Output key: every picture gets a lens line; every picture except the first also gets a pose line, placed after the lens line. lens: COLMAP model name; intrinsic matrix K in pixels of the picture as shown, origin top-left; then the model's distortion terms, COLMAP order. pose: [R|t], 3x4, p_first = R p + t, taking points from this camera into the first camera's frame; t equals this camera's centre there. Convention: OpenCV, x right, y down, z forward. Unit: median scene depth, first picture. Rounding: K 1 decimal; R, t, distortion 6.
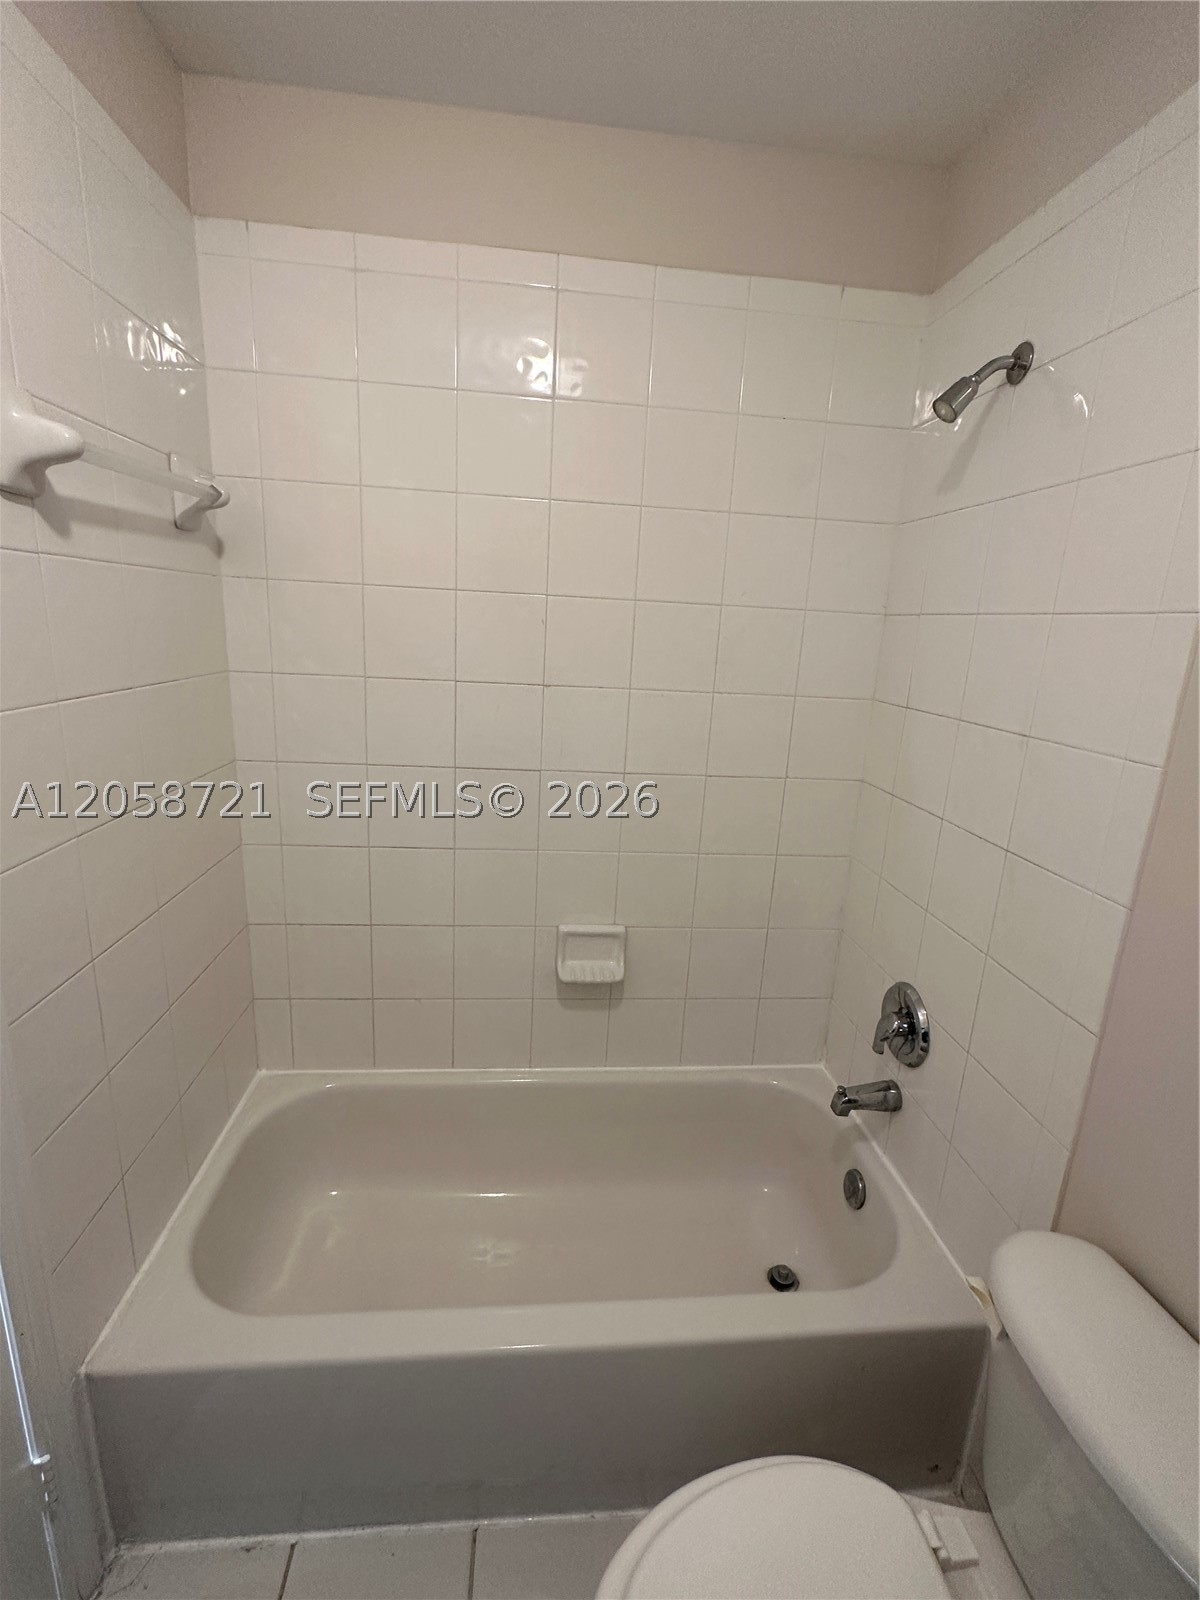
lens RADIAL K [[749.6, 0, 607.1], [0, 749.6, 795.0], [0, 0, 1]] dist [0.025205, -0.000247]
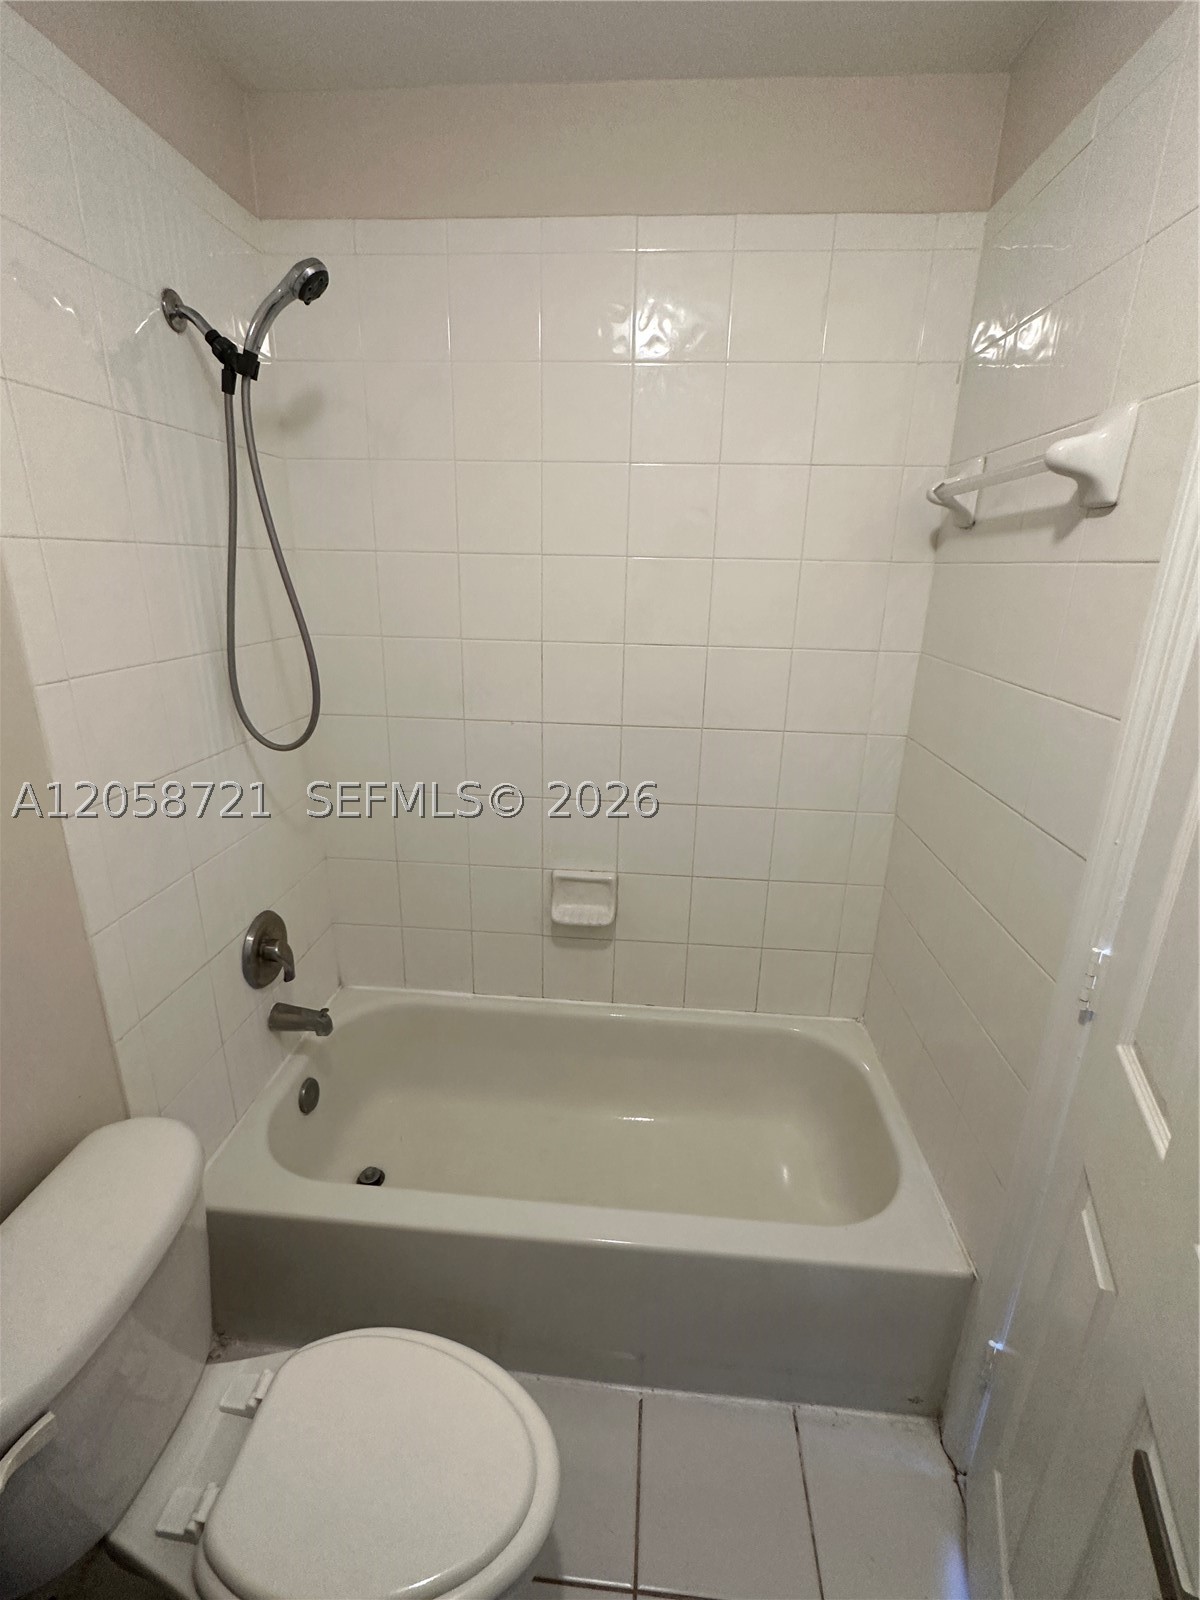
lens RADIAL K [[713.0, 0, 600.0], [0, 713.0, 800.0], [0, 0, 1]] dist [-0.002336, -0.000282]
pose [[0.981925, 0.023030, -0.187866, 0.188336], [-0.010648, 0.997719, 0.066655, 0.005167], [0.188972, -0.063449, 0.979930, 0.023594]]
